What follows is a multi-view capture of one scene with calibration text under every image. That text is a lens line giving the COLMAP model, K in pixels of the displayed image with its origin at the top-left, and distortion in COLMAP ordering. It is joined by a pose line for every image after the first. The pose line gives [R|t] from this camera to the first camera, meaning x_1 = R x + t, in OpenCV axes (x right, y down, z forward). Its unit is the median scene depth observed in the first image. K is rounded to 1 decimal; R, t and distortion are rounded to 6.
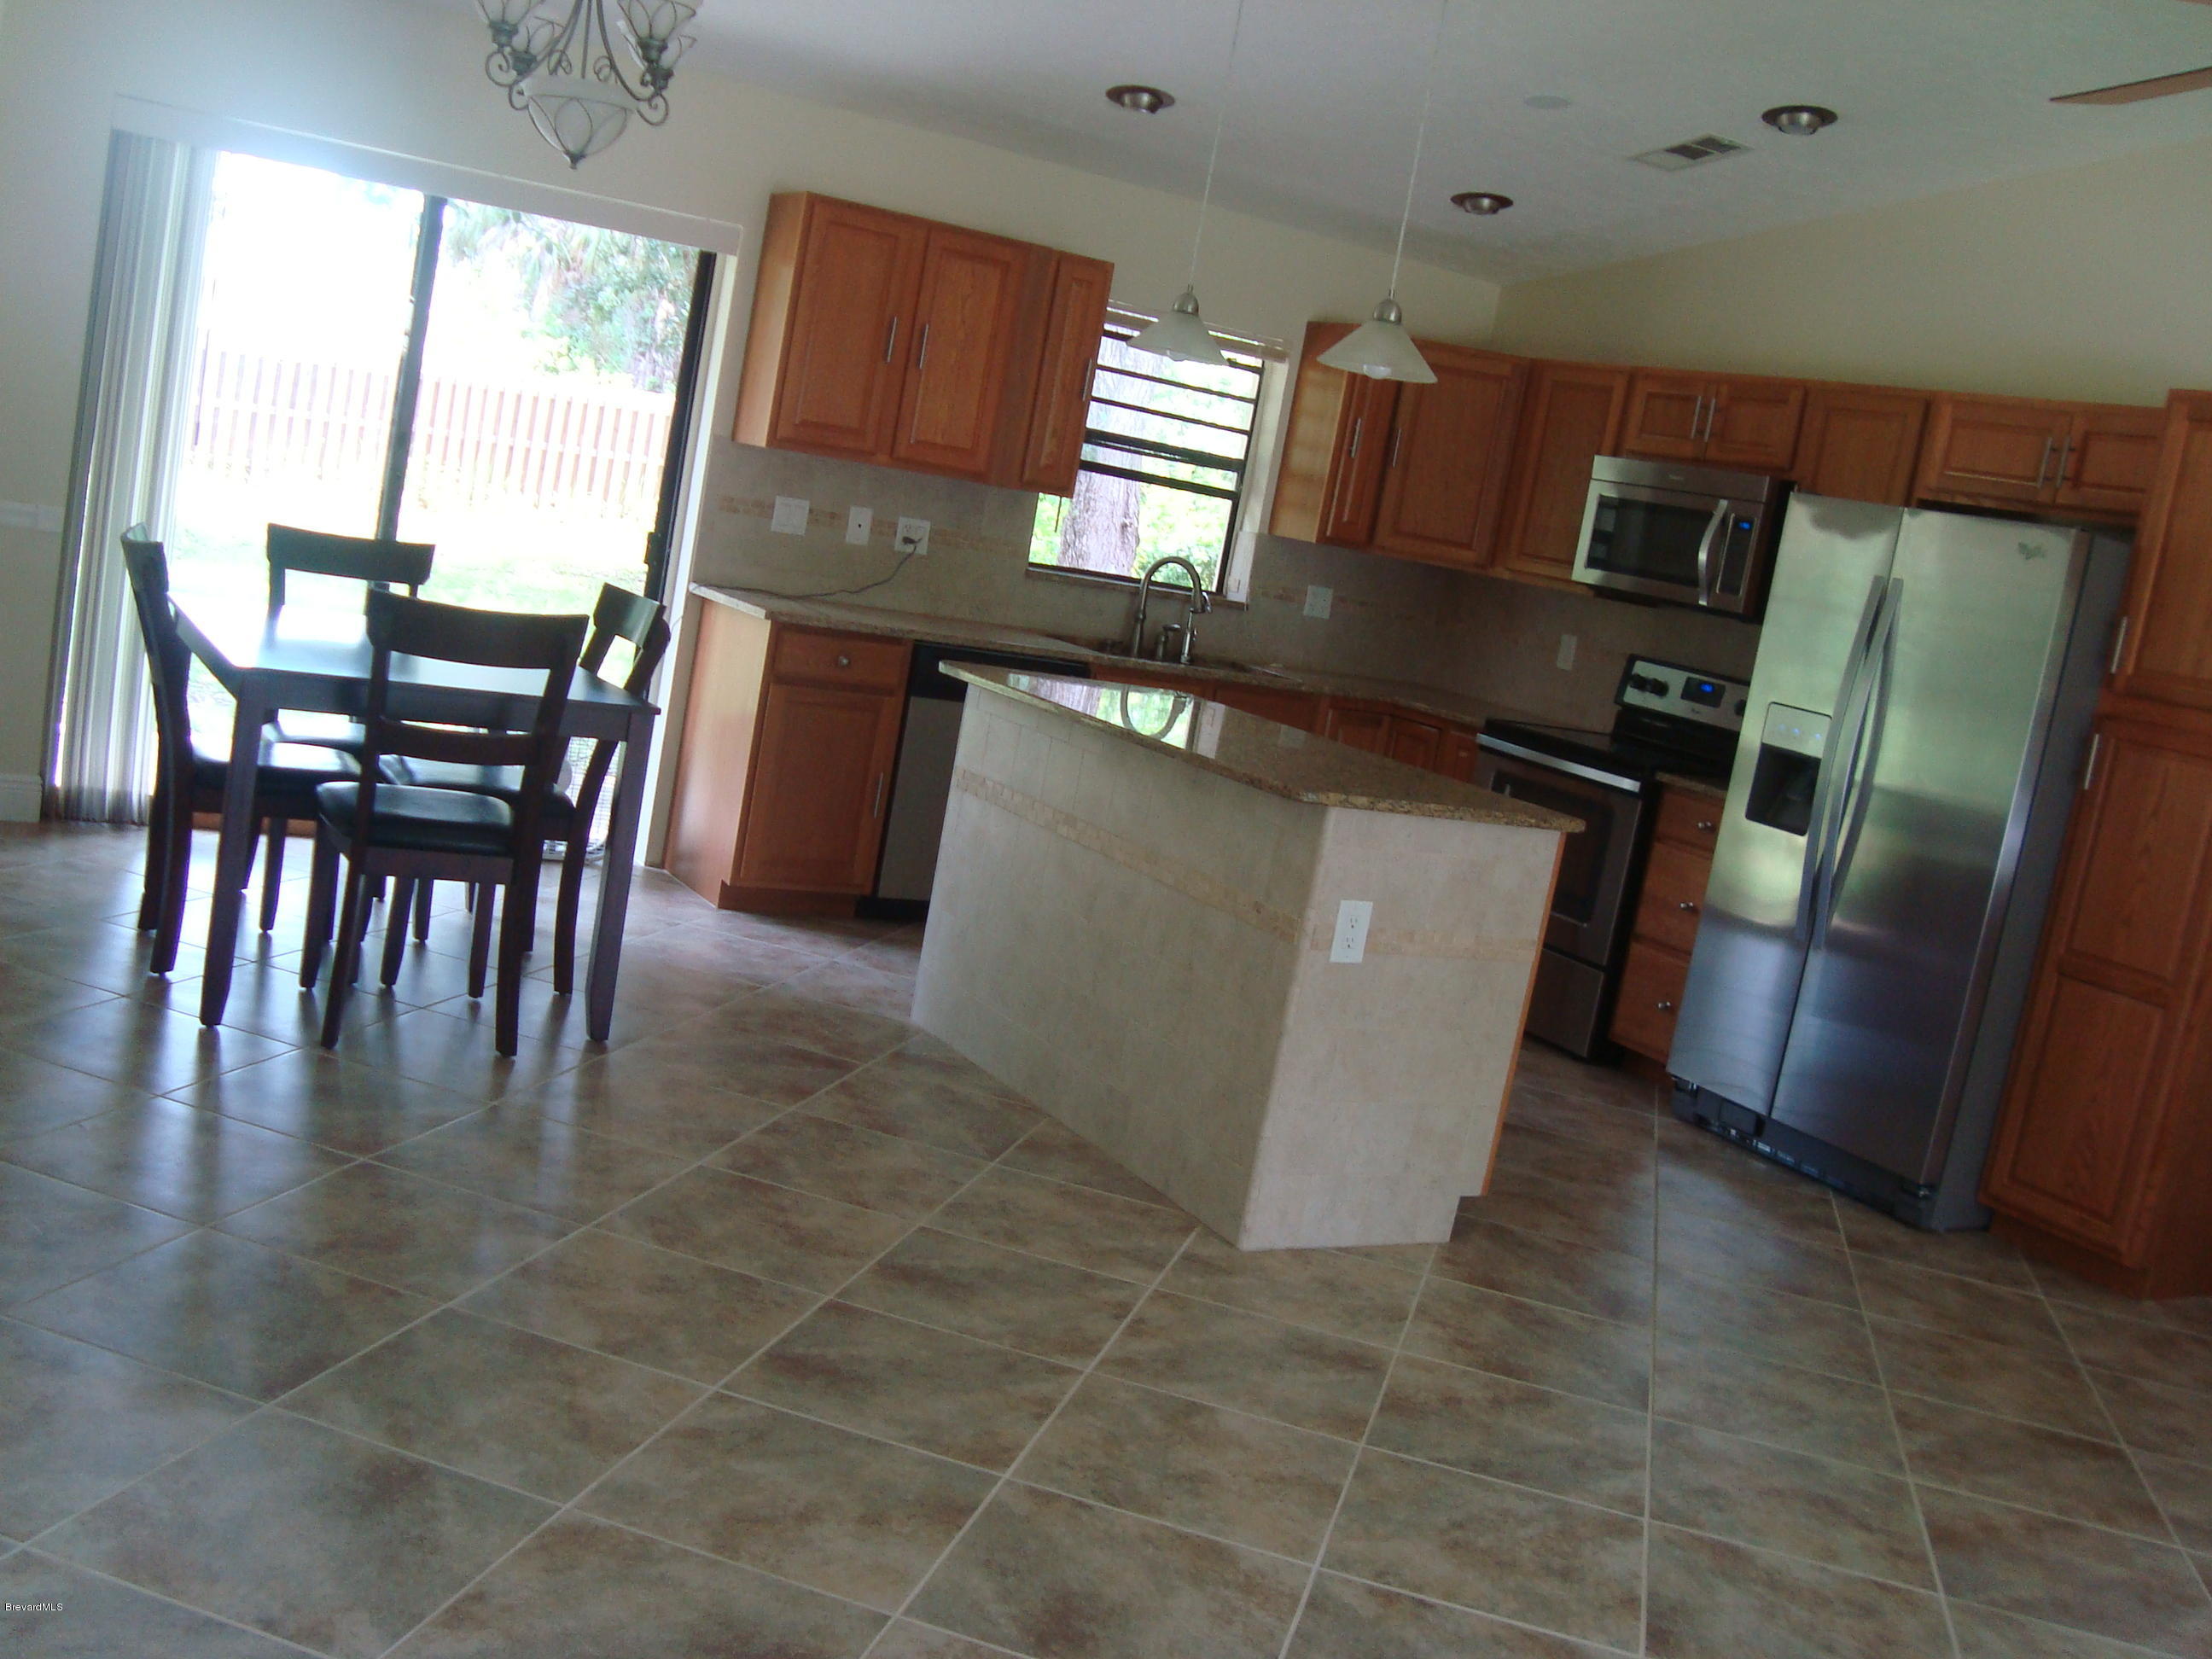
lens RADIAL K [[2170.4, 0, 1150.4], [0, 2170.4, 817.0], [0, 0, 1]] dist [-0.209627, 0.208578]
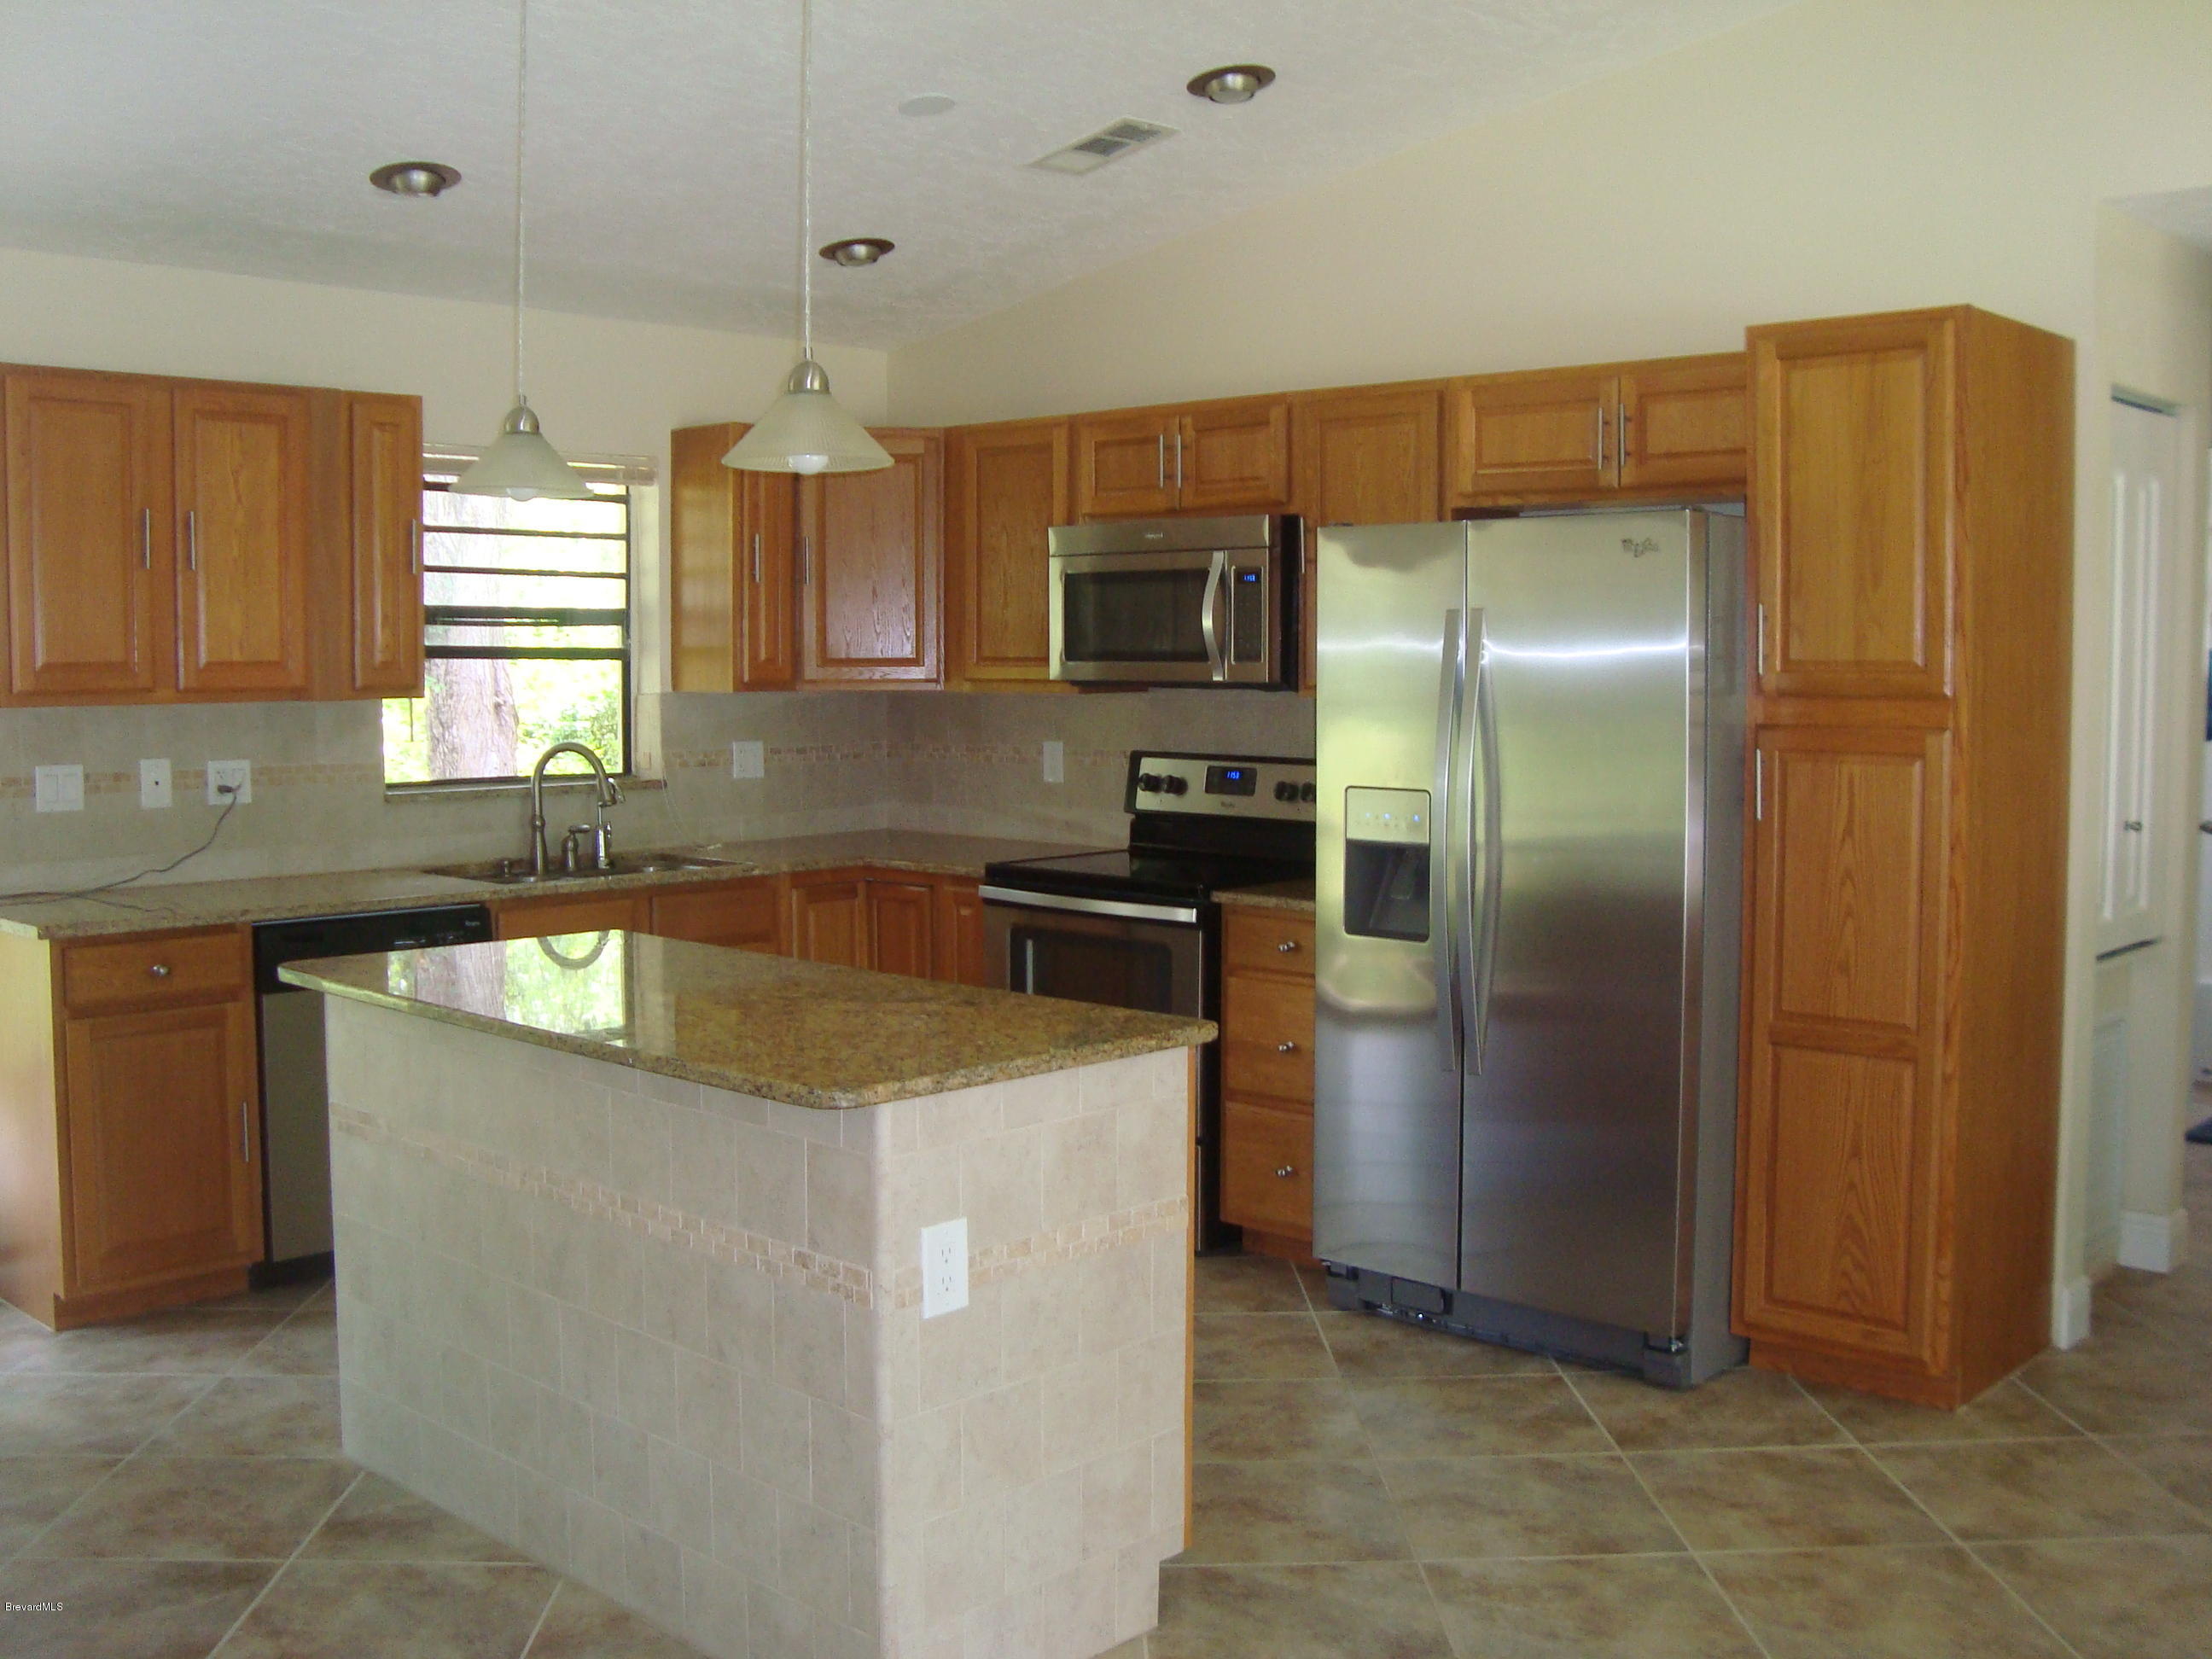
lens RADIAL K [[2170.4, 0, 1150.4], [0, 2170.4, 817.0], [0, 0, 1]] dist [-0.209627, 0.208578]
pose [[0.944311, -0.197223, 0.263399, 0.001855], [0.208913, 0.977789, -0.016842, -0.038124], [-0.254227, 0.070931, 0.964540, 0.196950]]
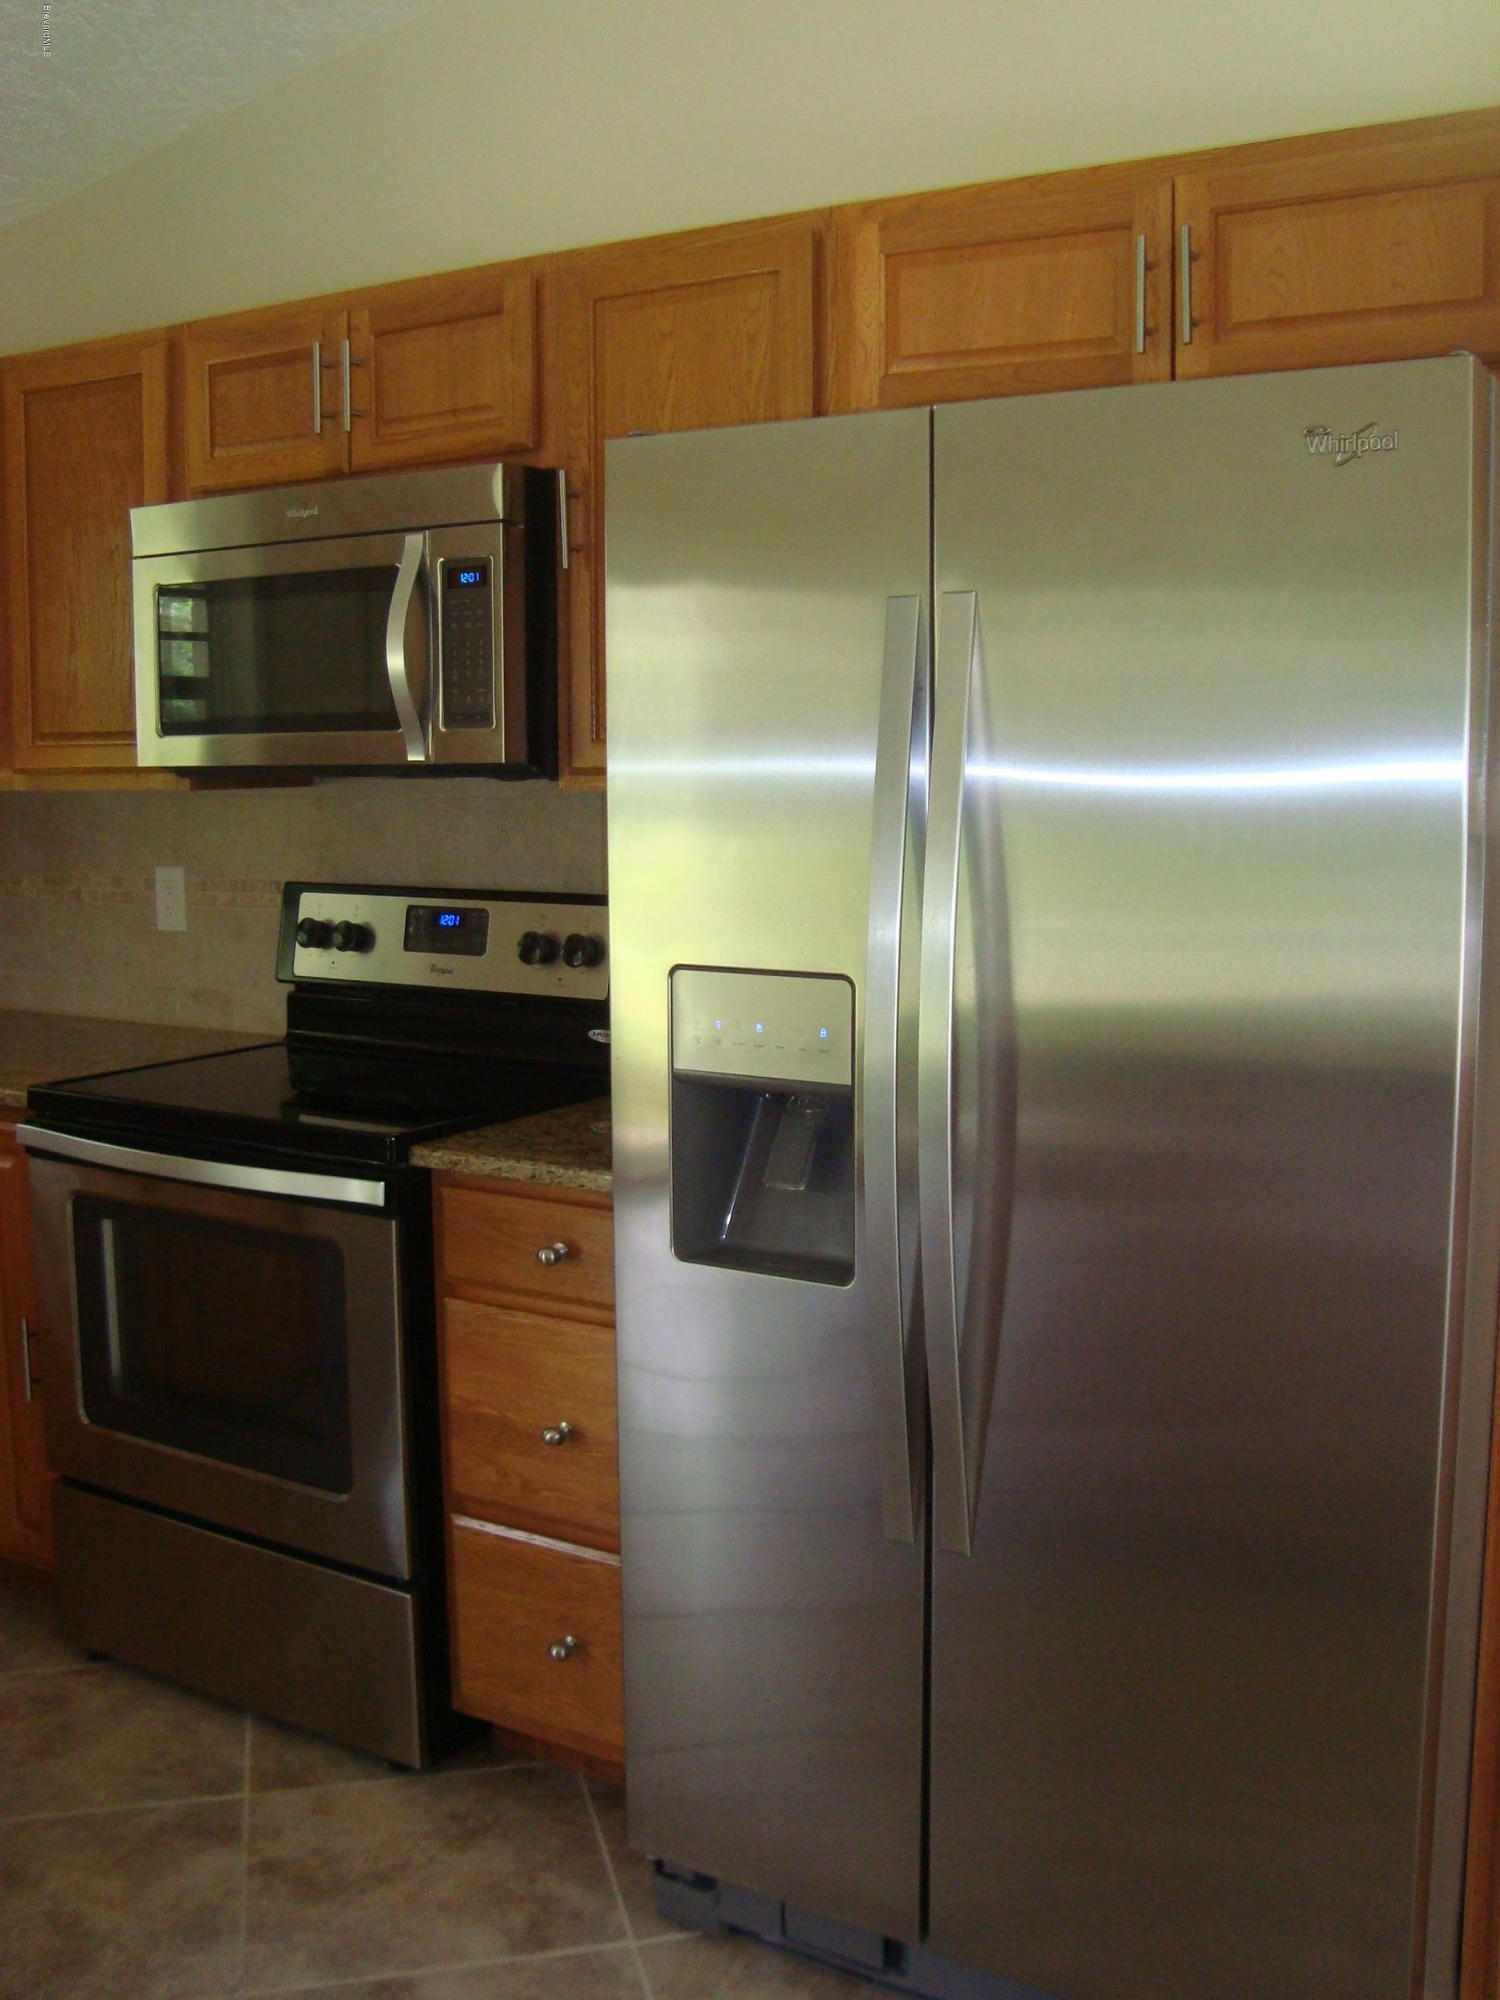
lens RADIAL K [[1962.3, 0, 750.0], [0, 1962.3, 1000.0], [0, 0, 1]] dist [-0.209627, 0.208578]
pose [[0.877068, -0.234169, 0.419425, 0.128504], [0.225918, 0.971625, 0.070045, -0.060564], [-0.423926, 0.033321, 0.905084, 0.573093]]
